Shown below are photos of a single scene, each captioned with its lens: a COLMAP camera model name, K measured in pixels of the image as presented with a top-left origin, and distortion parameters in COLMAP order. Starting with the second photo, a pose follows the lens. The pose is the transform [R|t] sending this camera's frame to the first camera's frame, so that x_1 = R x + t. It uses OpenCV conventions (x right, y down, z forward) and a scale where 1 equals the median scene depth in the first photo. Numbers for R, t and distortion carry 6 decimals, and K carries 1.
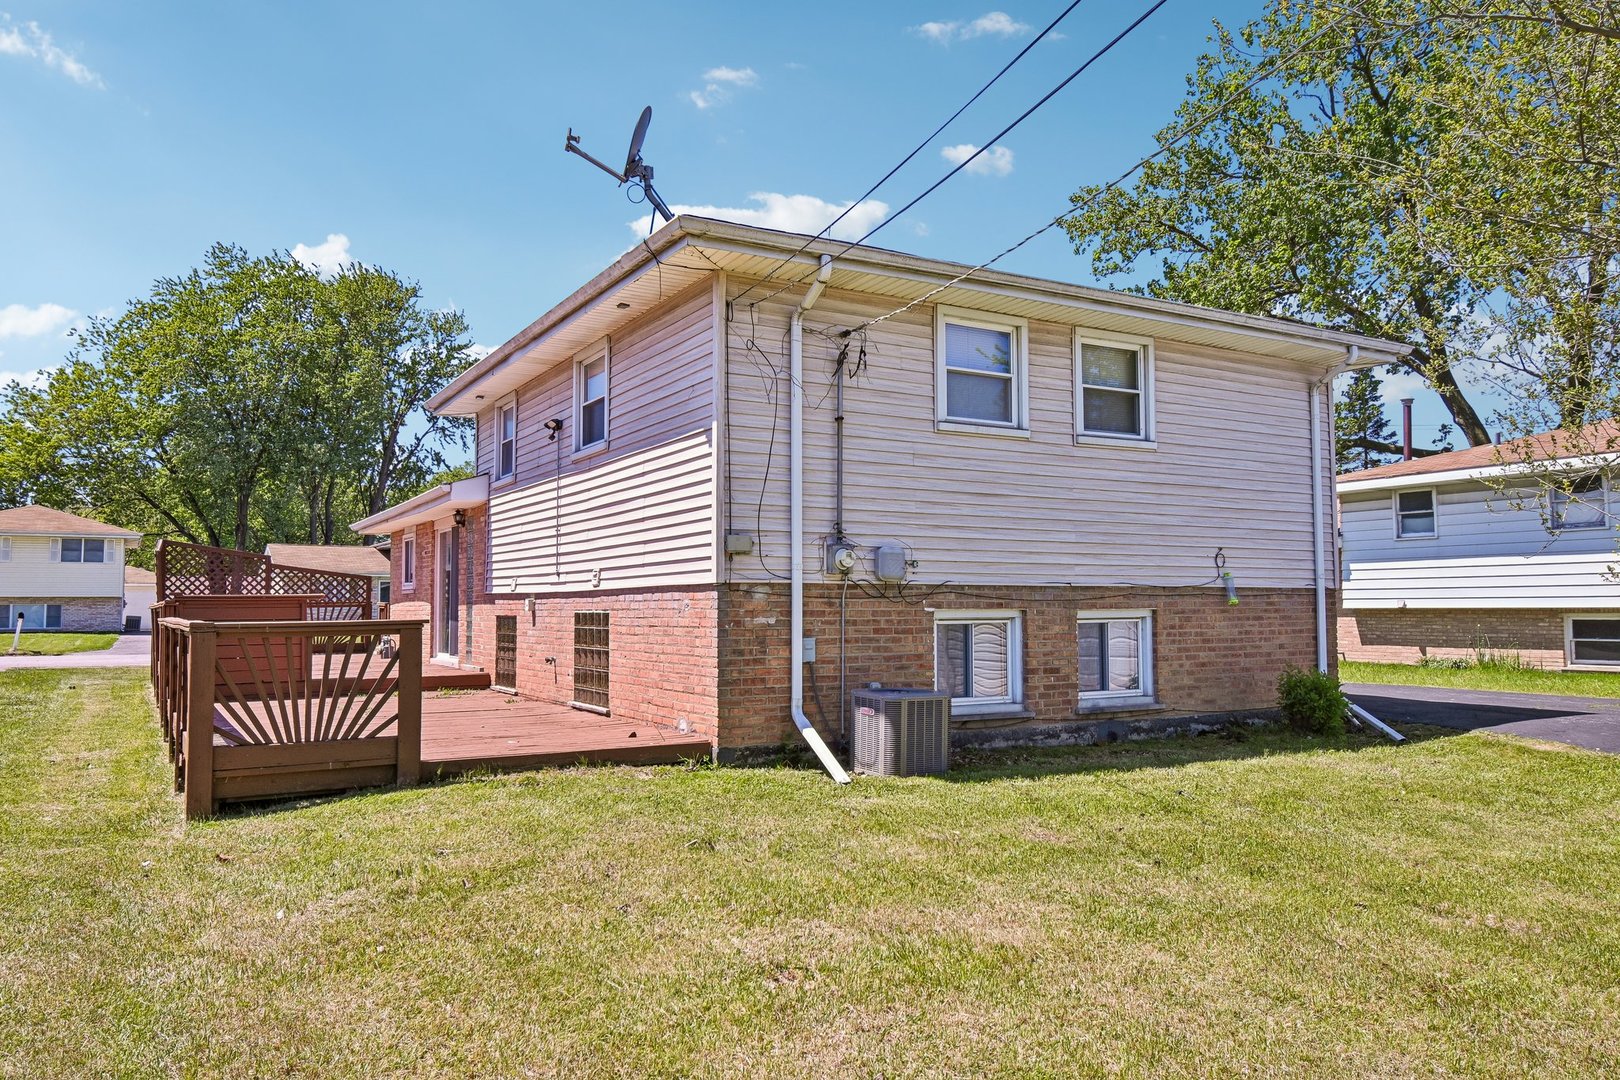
lens RADIAL K [[1127.4, 0, 807.4], [0, 1127.4, 488.1], [0, 0, 1]] dist [0.006965, 0.000313]
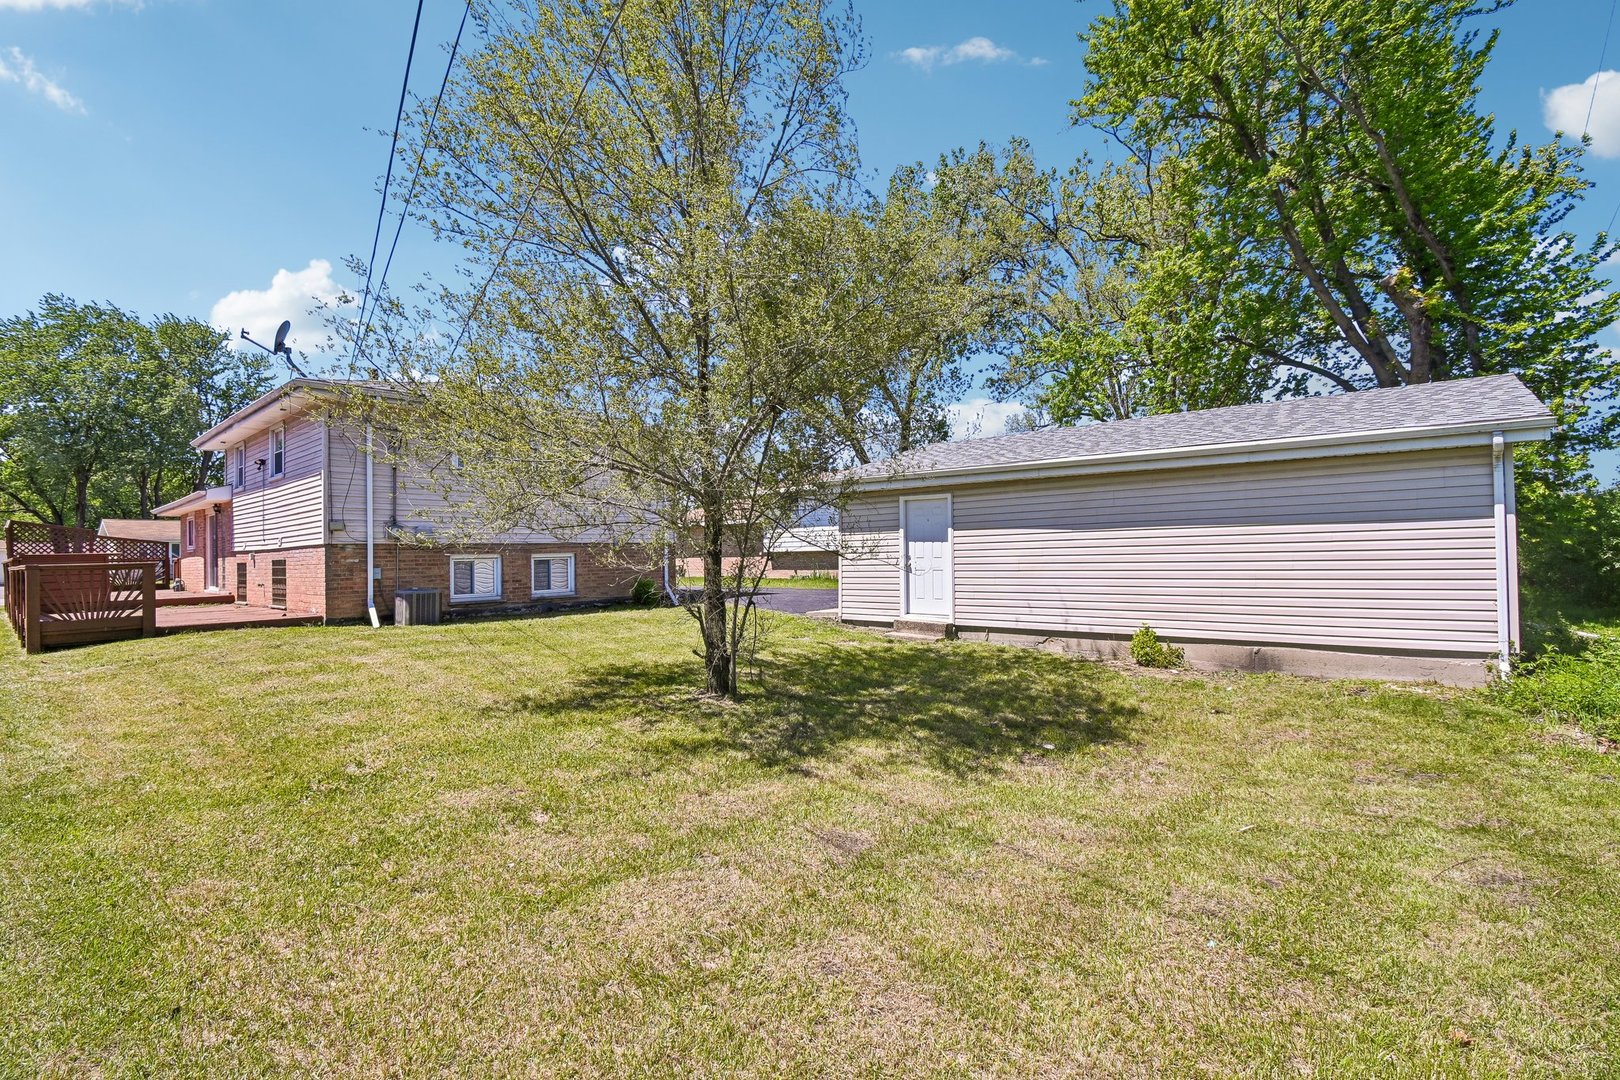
lens RADIAL K [[744.6, 0, 814.0], [0, 744.6, 523.1], [0, 0, 1]] dist [0.029087, -0.024222]
pose [[0.953972, -0.004111, 0.299866, 0.320254], [-0.013829, 0.998239, 0.057679, -0.044232], [-0.299576, -0.059171, 0.952236, -0.553414]]
